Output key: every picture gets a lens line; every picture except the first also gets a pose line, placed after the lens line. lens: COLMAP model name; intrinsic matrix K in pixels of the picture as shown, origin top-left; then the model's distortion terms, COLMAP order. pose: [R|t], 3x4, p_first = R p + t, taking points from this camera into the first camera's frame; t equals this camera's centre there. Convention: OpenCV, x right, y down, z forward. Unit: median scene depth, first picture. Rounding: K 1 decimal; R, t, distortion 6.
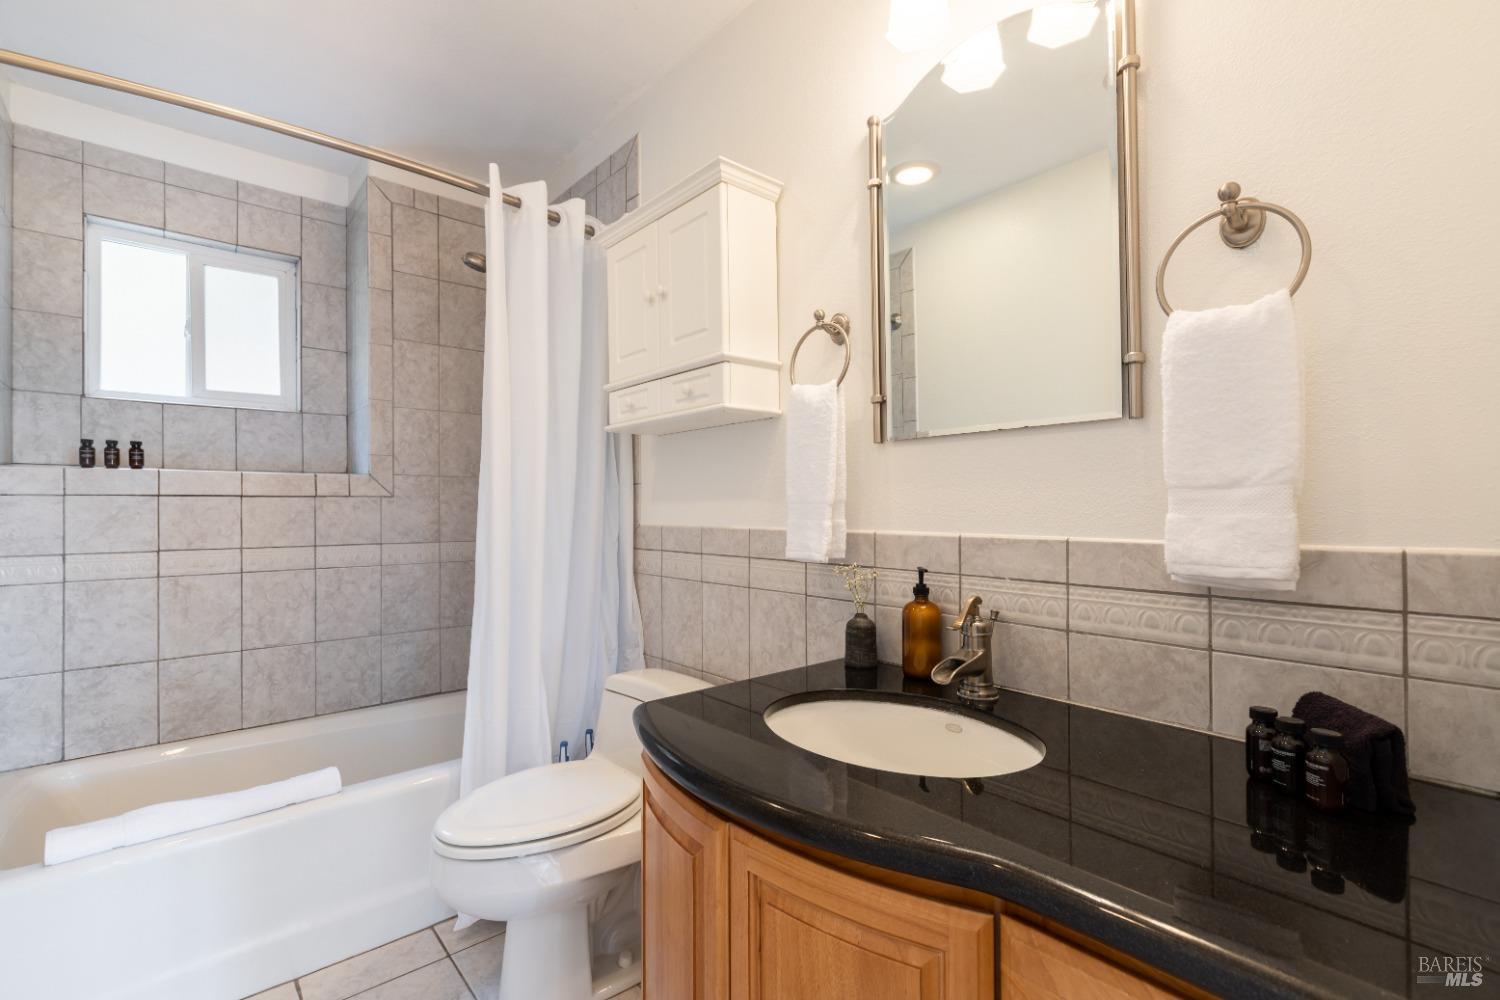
lens RADIAL K [[688.4, 0, 748.5], [0, 688.4, 499.6], [0, 0, 1]] dist [0.004796, -0.000176]
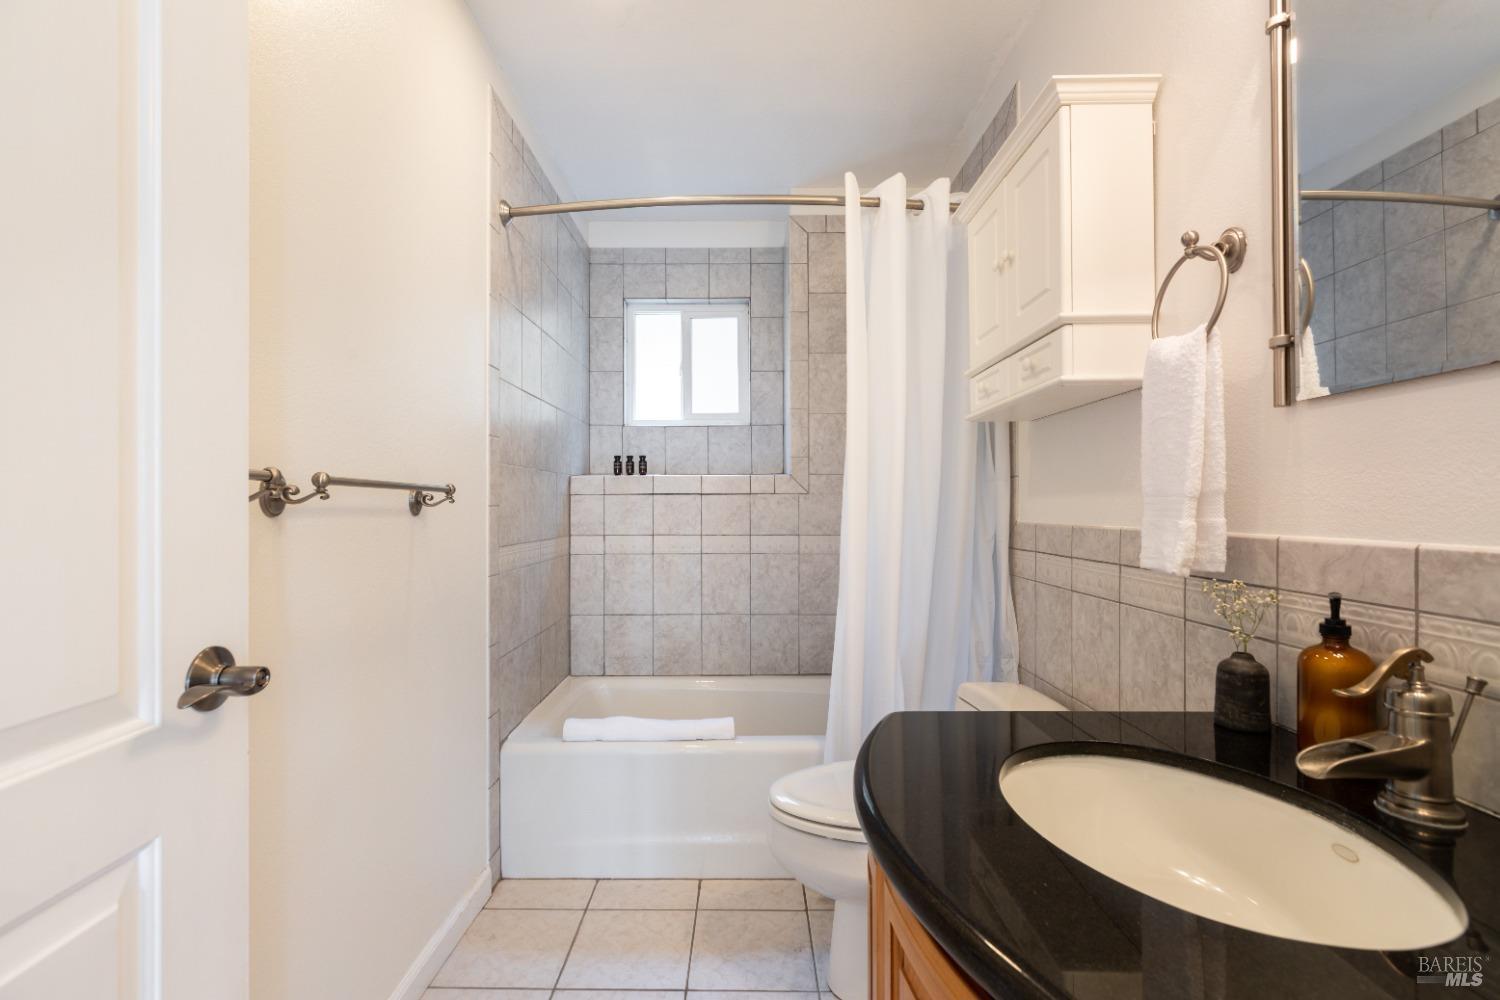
lens RADIAL K [[688.4, 0, 745.2], [0, 688.4, 505.5], [0, 0, 1]] dist [0.004796, -0.000176]
pose [[0.743047, 0.000899, -0.669239, 0.202386], [0.007474, 0.999926, 0.009643, 0.004263], [0.669198, -0.012167, 0.742985, 0.112785]]
